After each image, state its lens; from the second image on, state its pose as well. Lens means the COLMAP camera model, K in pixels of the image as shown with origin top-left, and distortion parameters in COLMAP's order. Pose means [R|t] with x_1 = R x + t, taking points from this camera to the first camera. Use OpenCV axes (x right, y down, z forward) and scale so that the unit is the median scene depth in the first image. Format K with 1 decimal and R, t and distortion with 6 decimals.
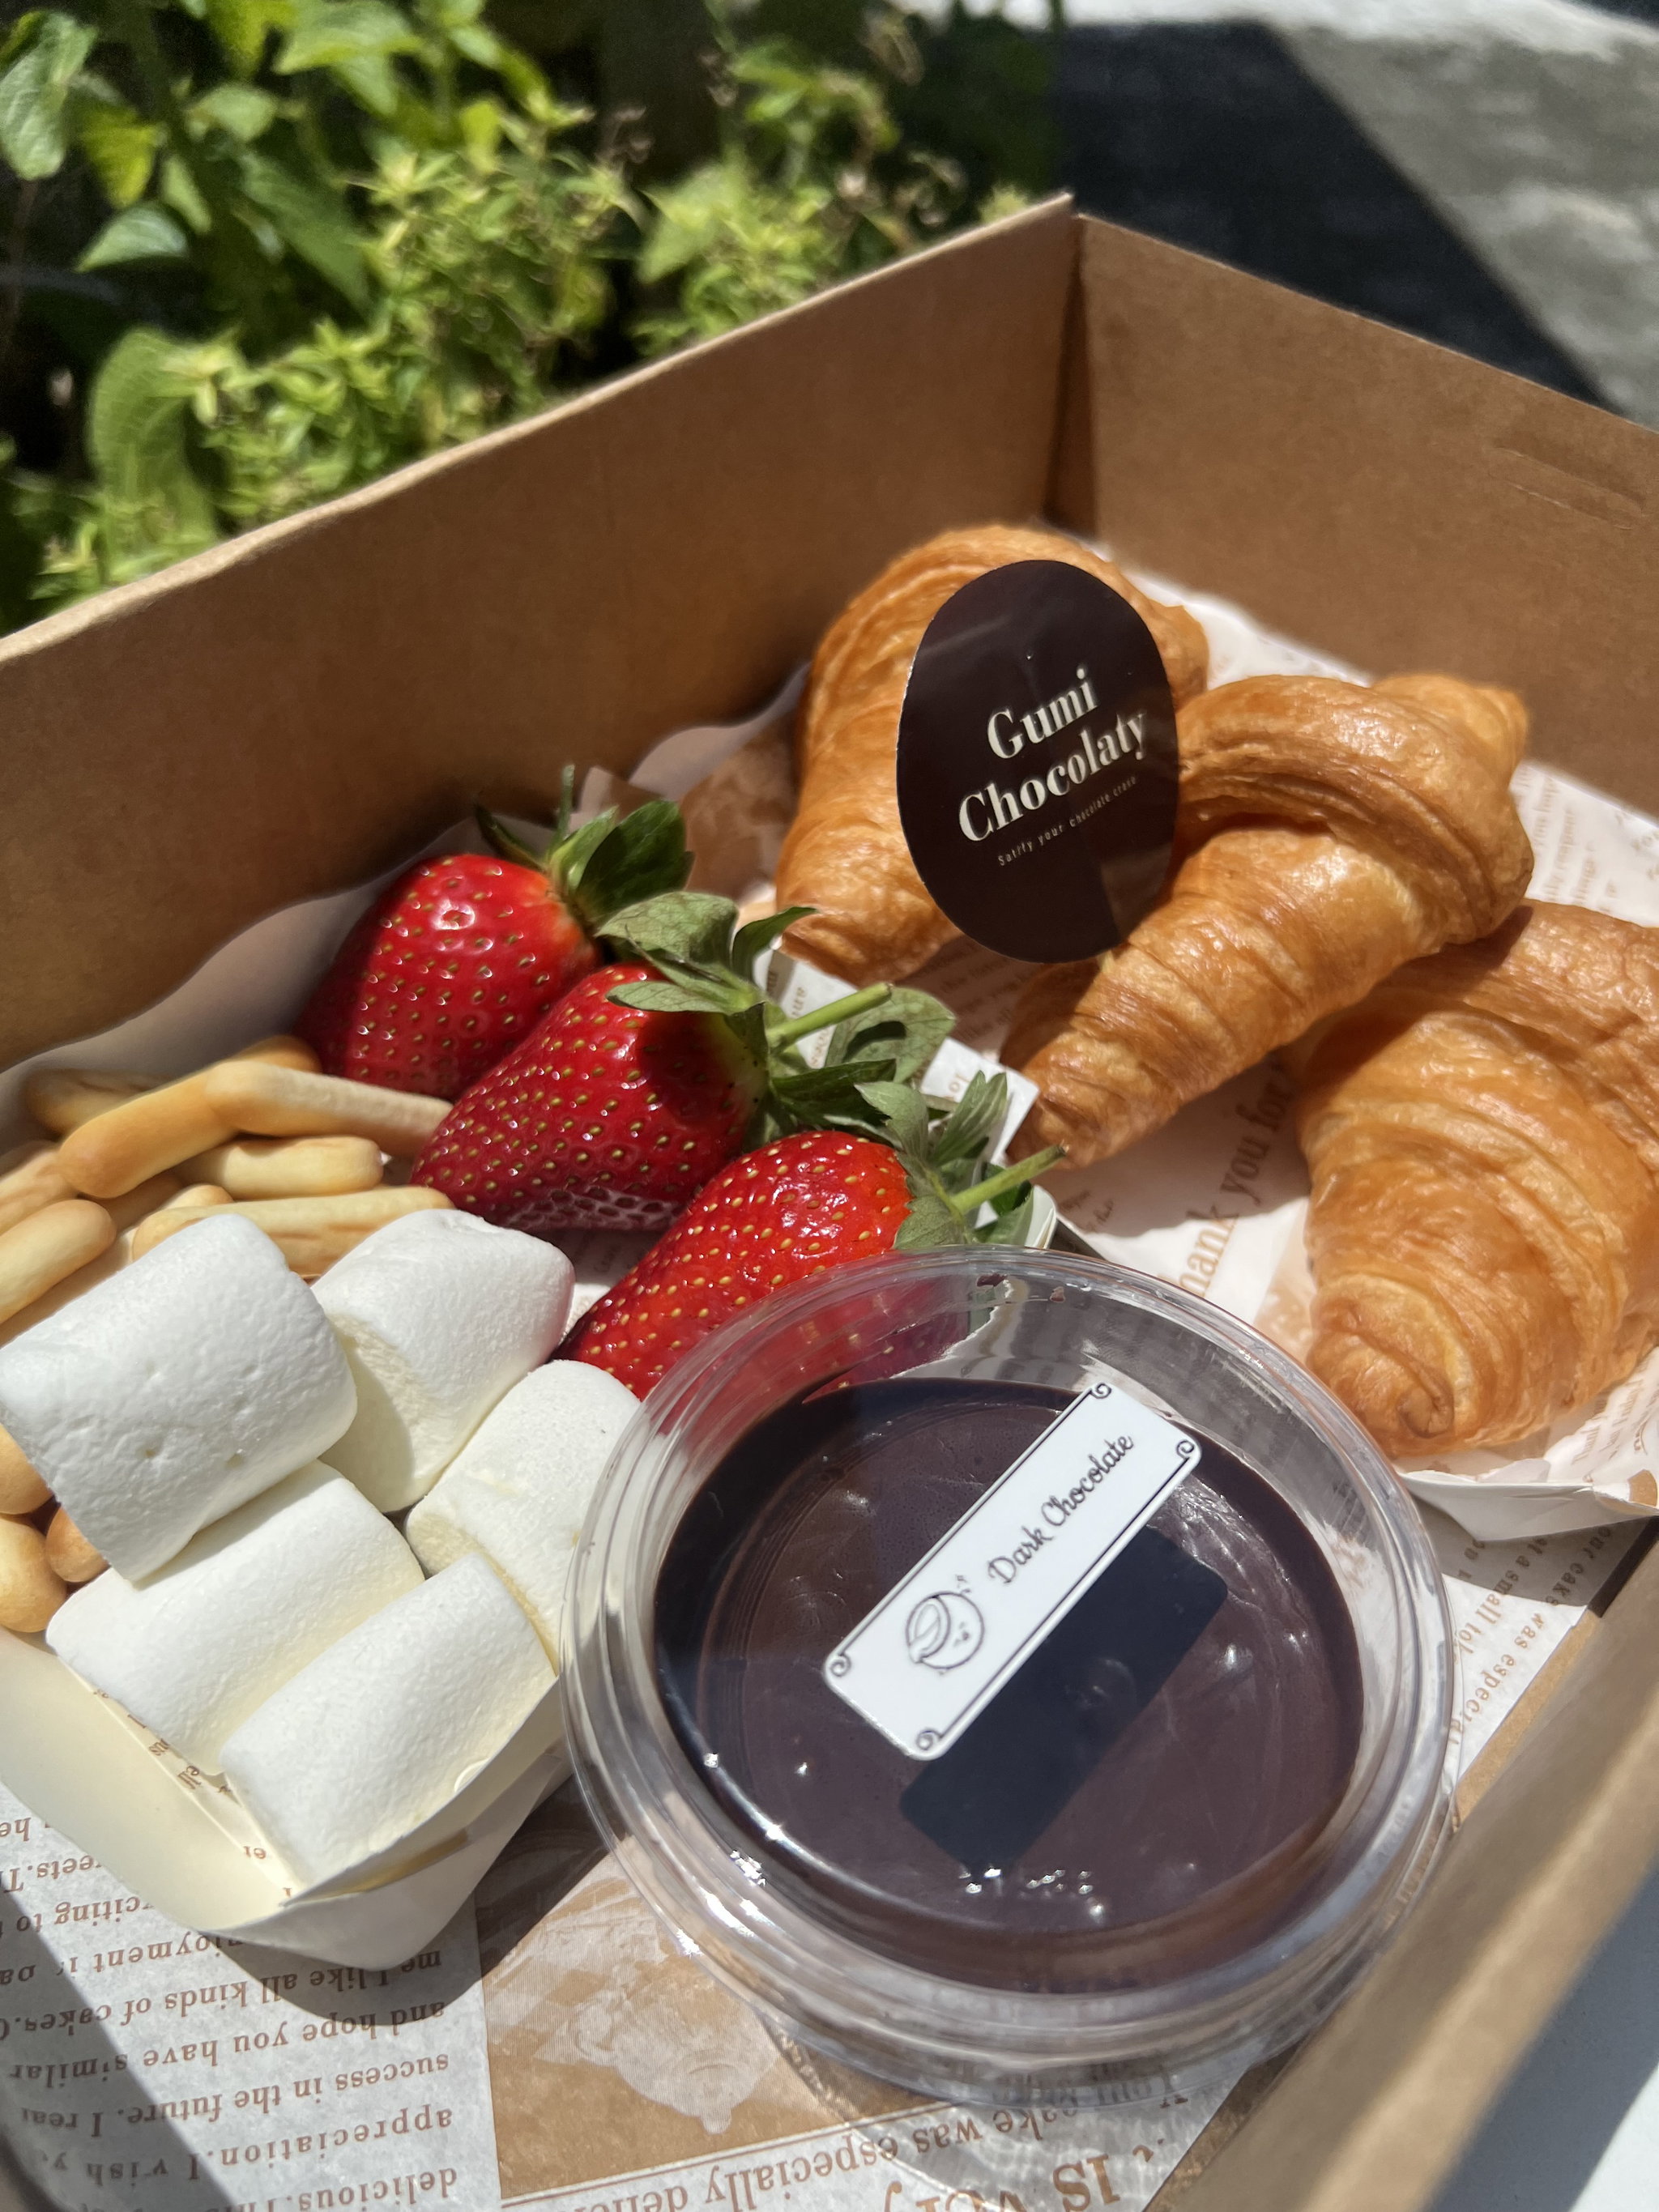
lens RADIAL K [[1724.5, 0, 859.8], [0, 1724.5, 1150.6], [0, 0, 1]] dist [0.101055, -0.180668]
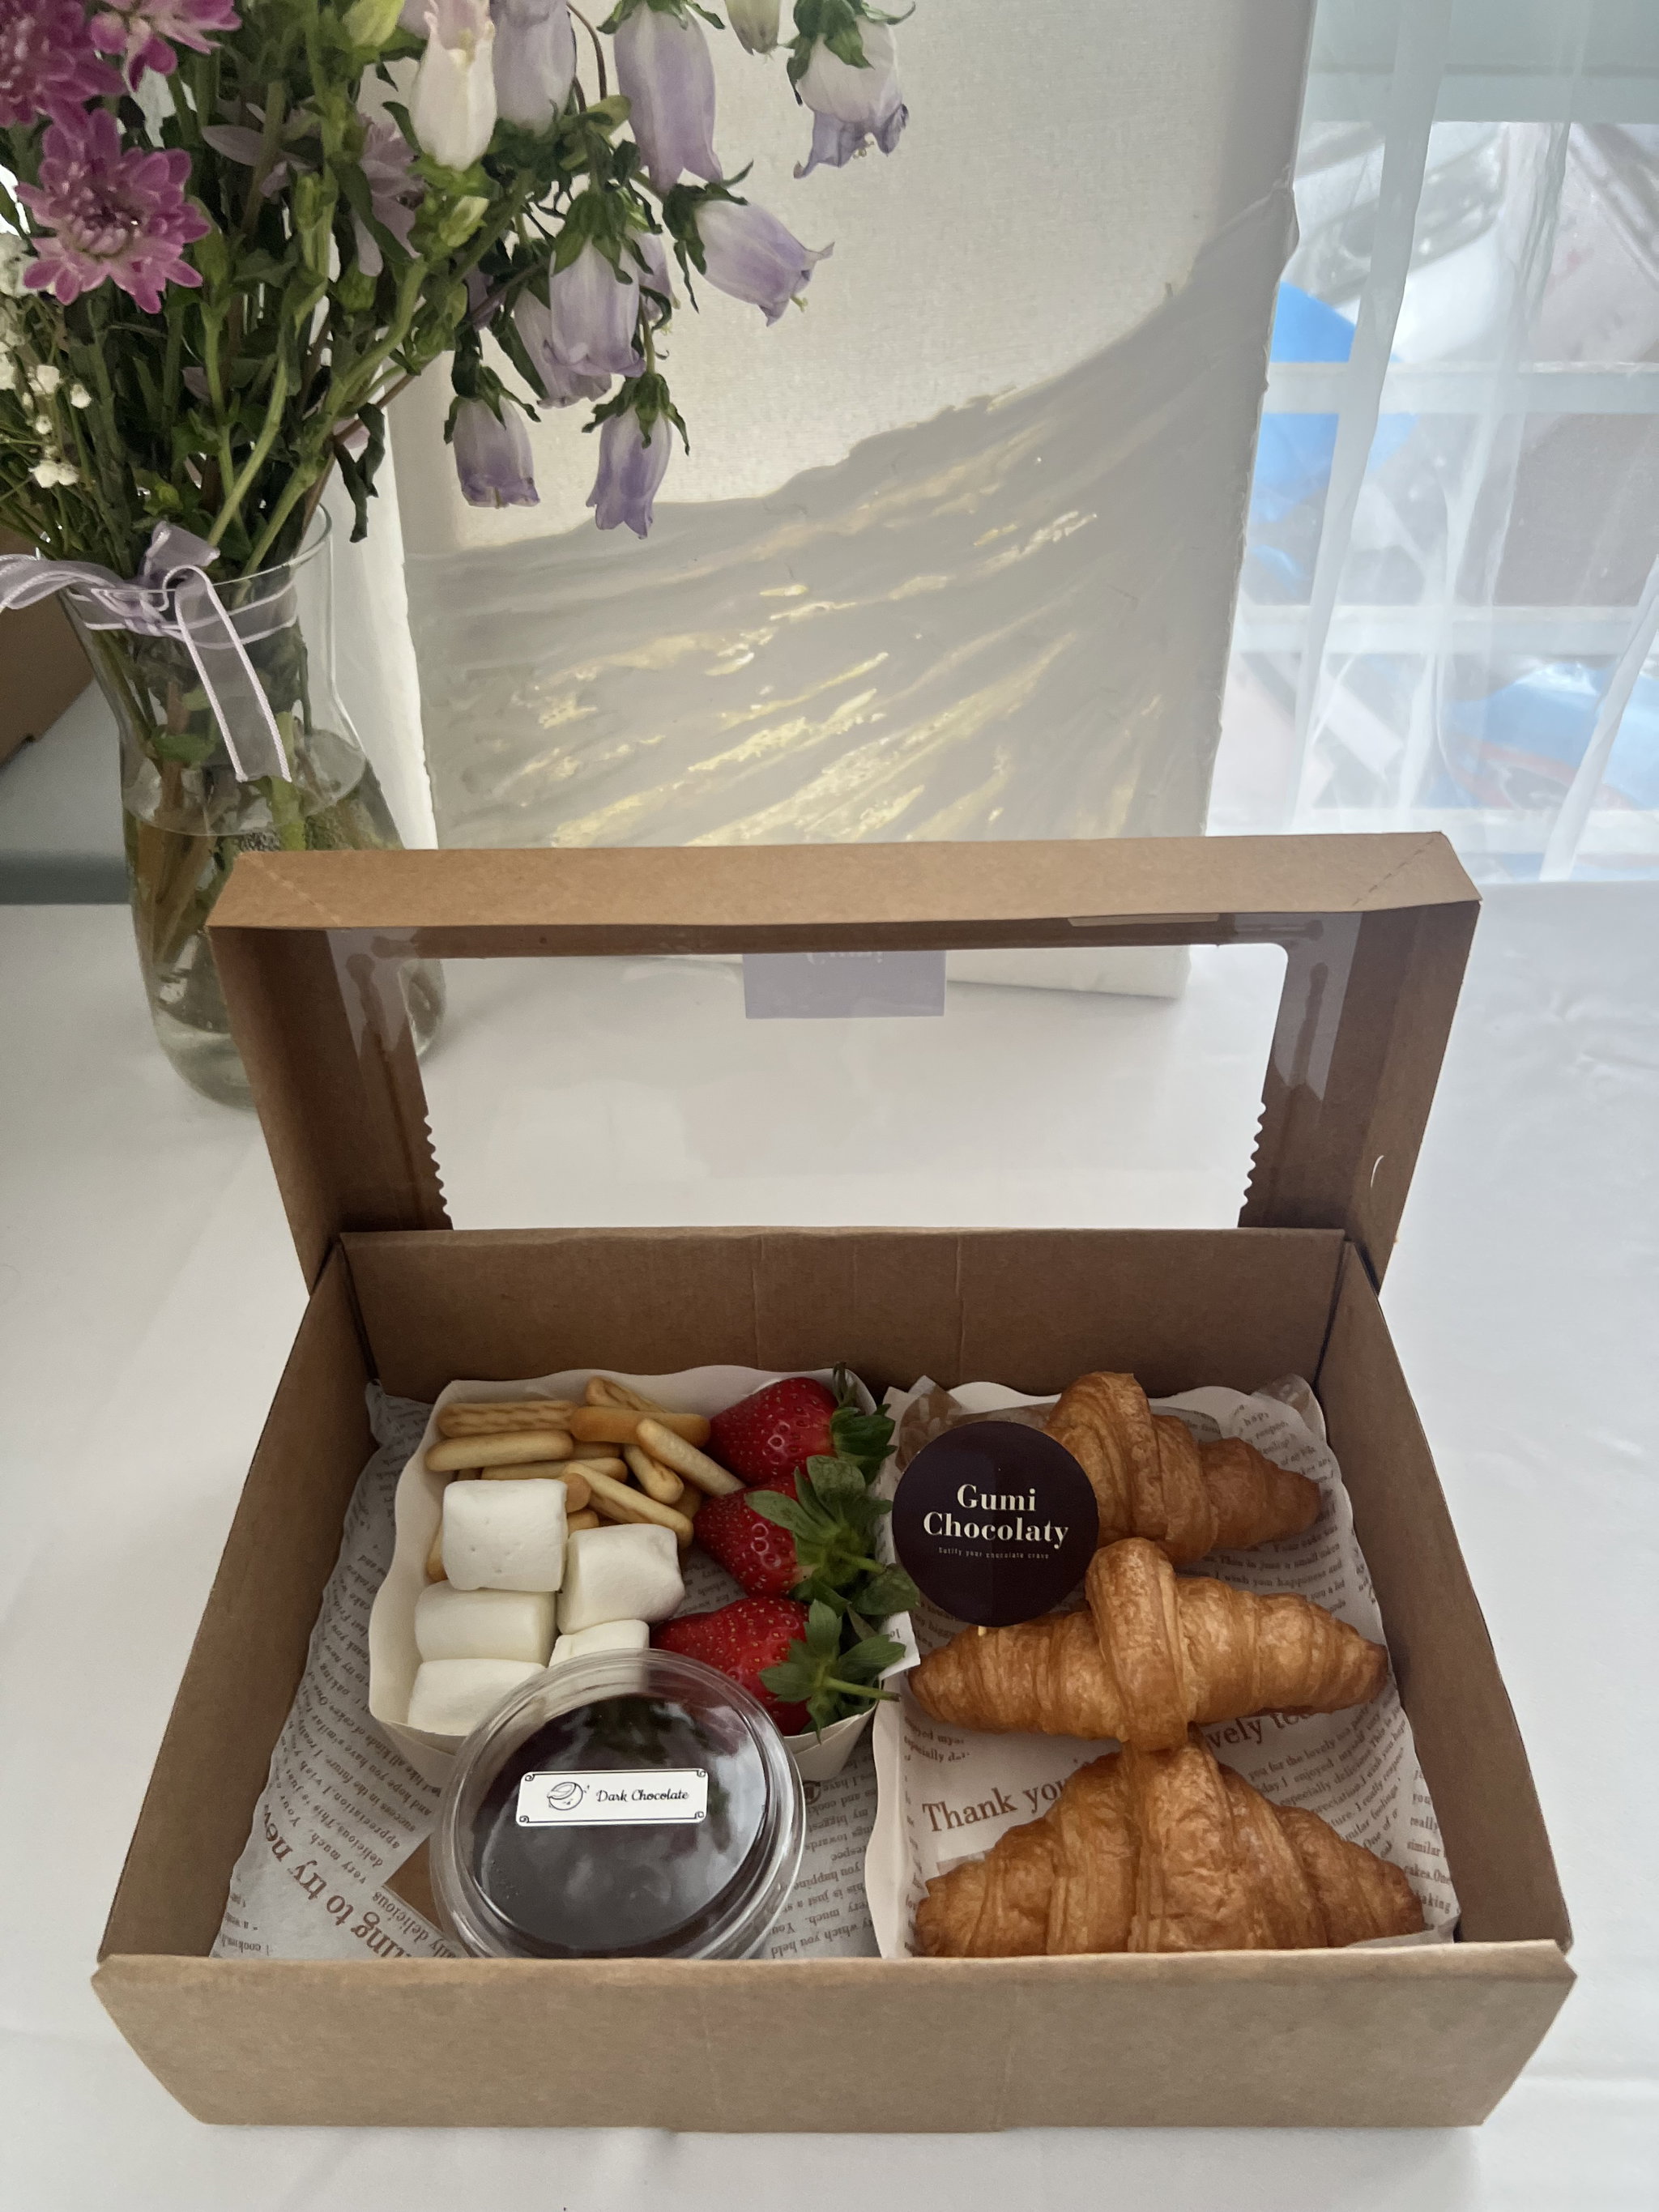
lens RADIAL K [[1664.4, 0, 852.3], [0, 1664.4, 1134.3], [0, 0, 1]] dist [0.030605, -0.058549]
pose [[0.670810, 0.432863, -0.602200, 0.927227], [-0.524415, 0.851017, 0.027551, -0.556721], [0.524408, 0.297321, 0.797870, -0.671528]]
